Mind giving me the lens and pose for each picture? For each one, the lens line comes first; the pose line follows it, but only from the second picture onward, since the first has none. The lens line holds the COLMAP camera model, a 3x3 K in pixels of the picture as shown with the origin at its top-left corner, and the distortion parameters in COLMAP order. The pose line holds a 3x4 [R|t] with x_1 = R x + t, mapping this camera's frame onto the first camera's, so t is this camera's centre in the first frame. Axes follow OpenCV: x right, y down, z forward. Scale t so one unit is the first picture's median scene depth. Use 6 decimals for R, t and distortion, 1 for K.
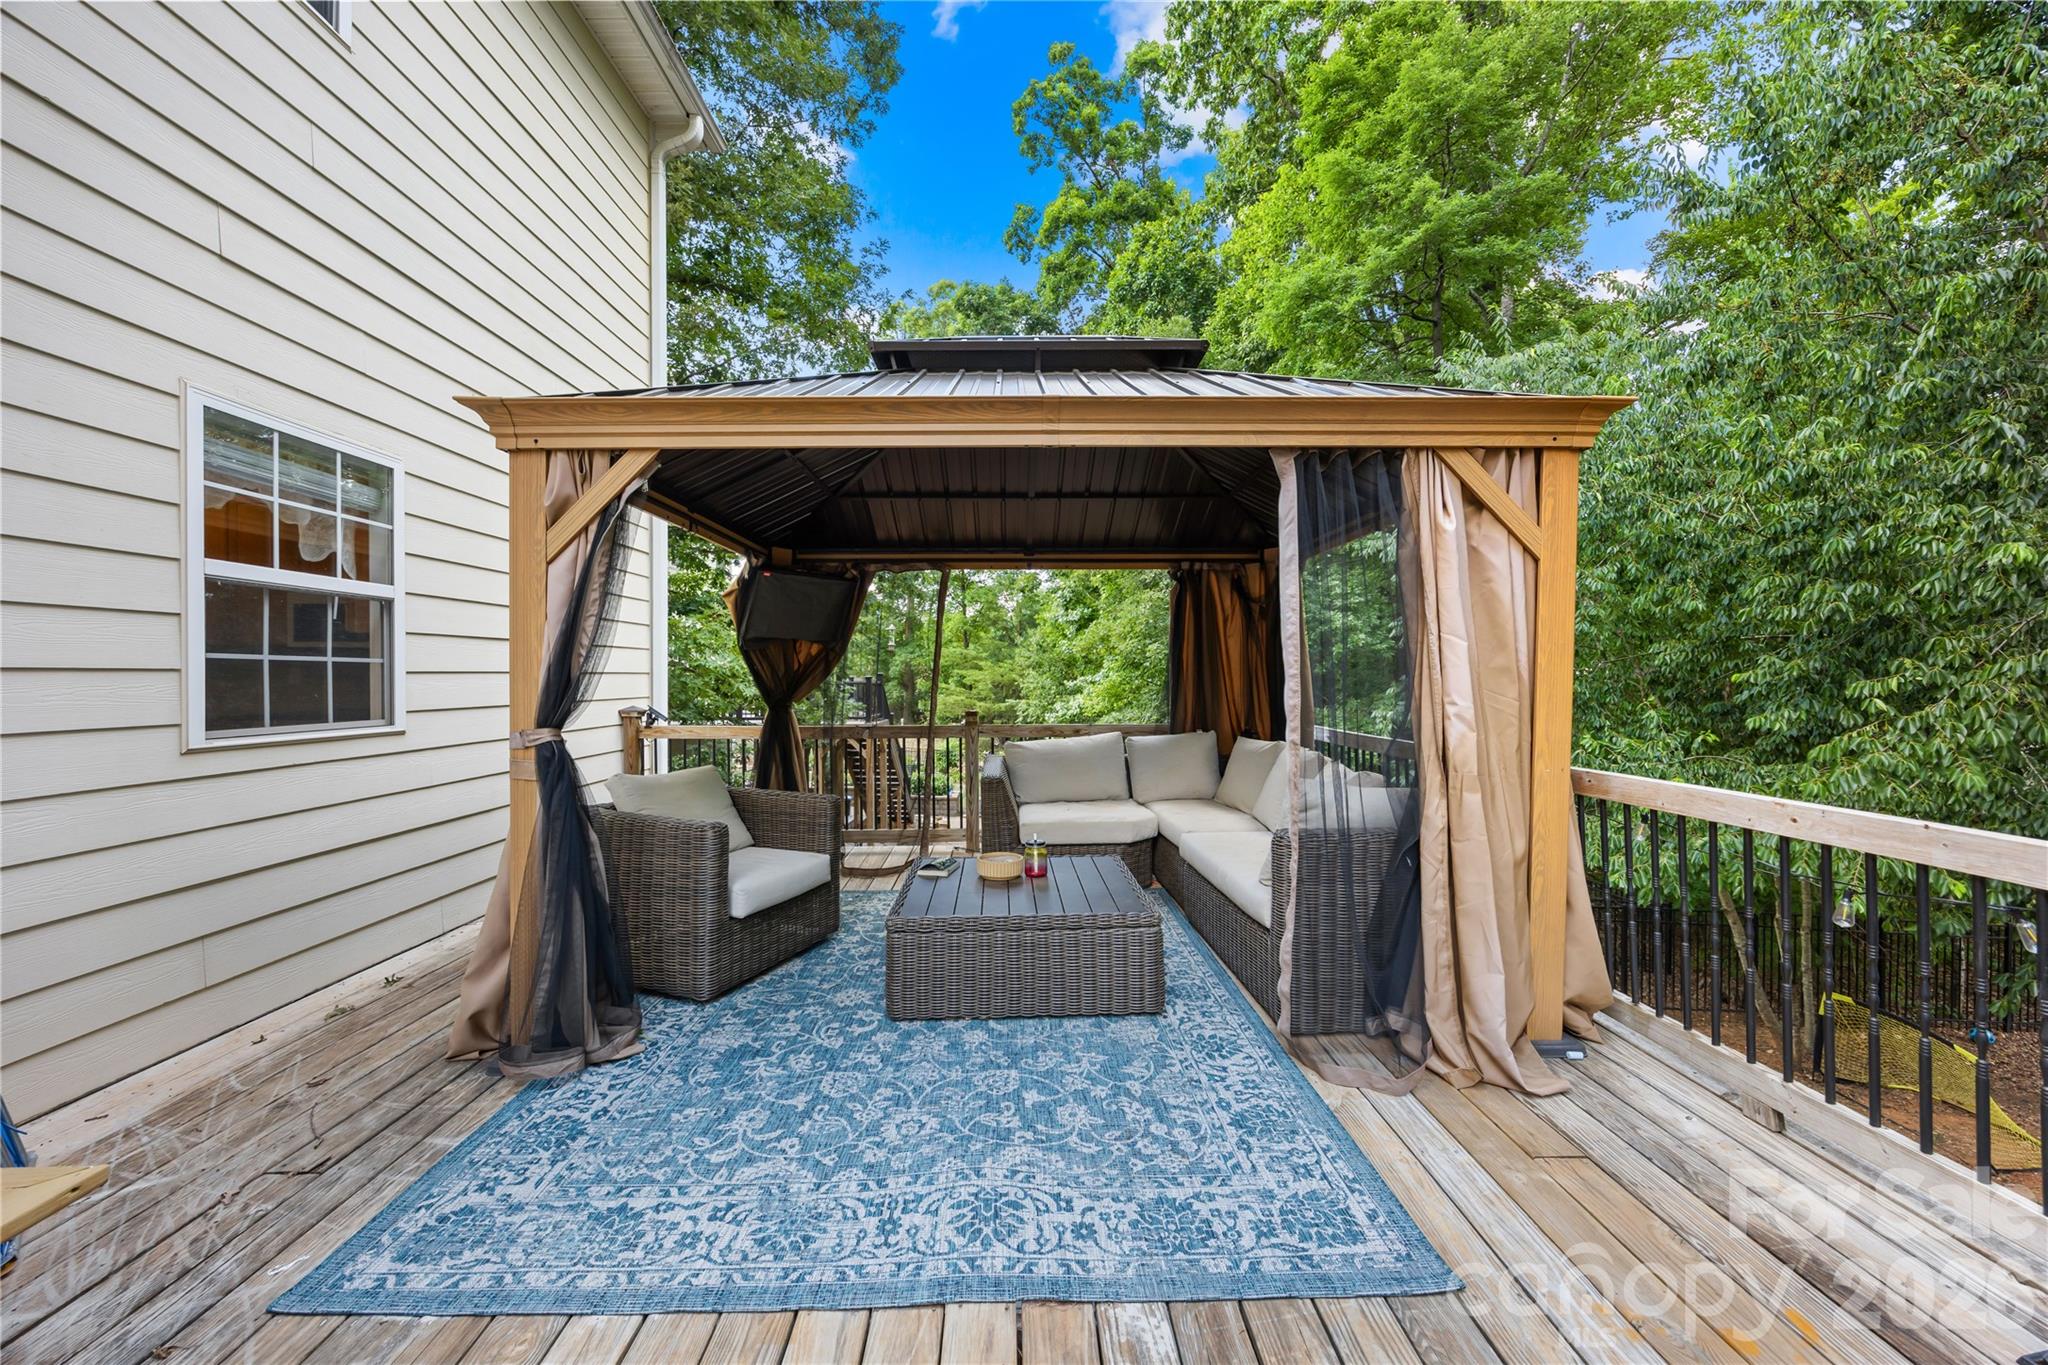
lens RADIAL K [[779.7, 0, 1024.0], [0, 779.7, 682.5], [0, 0, 1]] dist [0.000508, 0.000085]
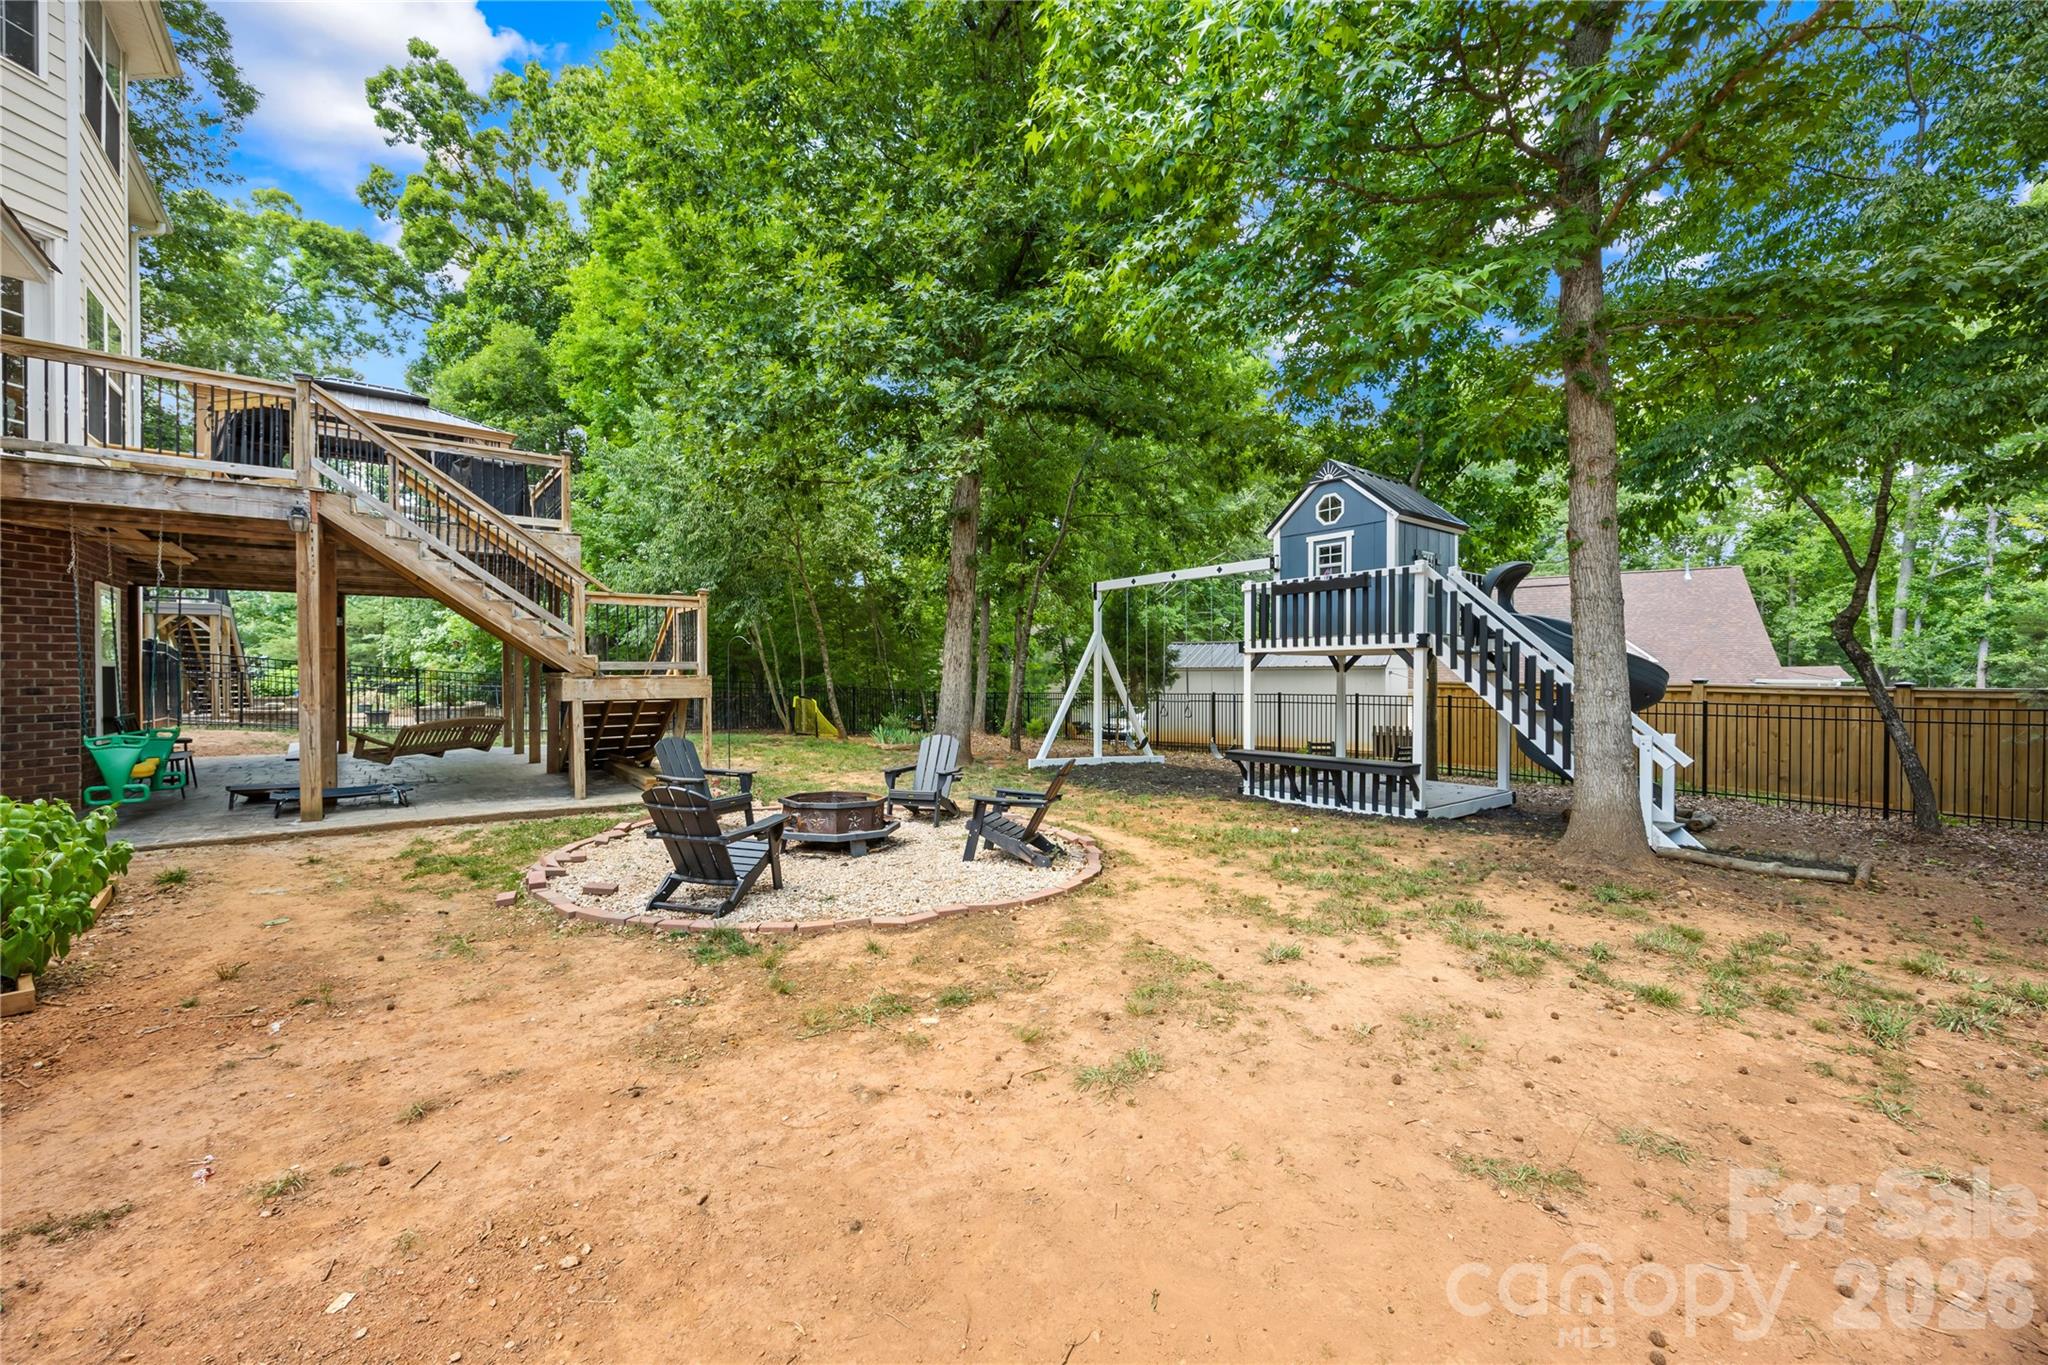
lens RADIAL K [[779.7, 0, 1024.0], [0, 779.7, 682.5], [0, 0, 1]] dist [0.000508, 0.000085]
pose [[0.780584, -0.005965, 0.625023, 0.014640], [0.003567, 0.999981, 0.005089, 0.104716], [-0.625041, -0.001743, 0.780590, -0.420153]]
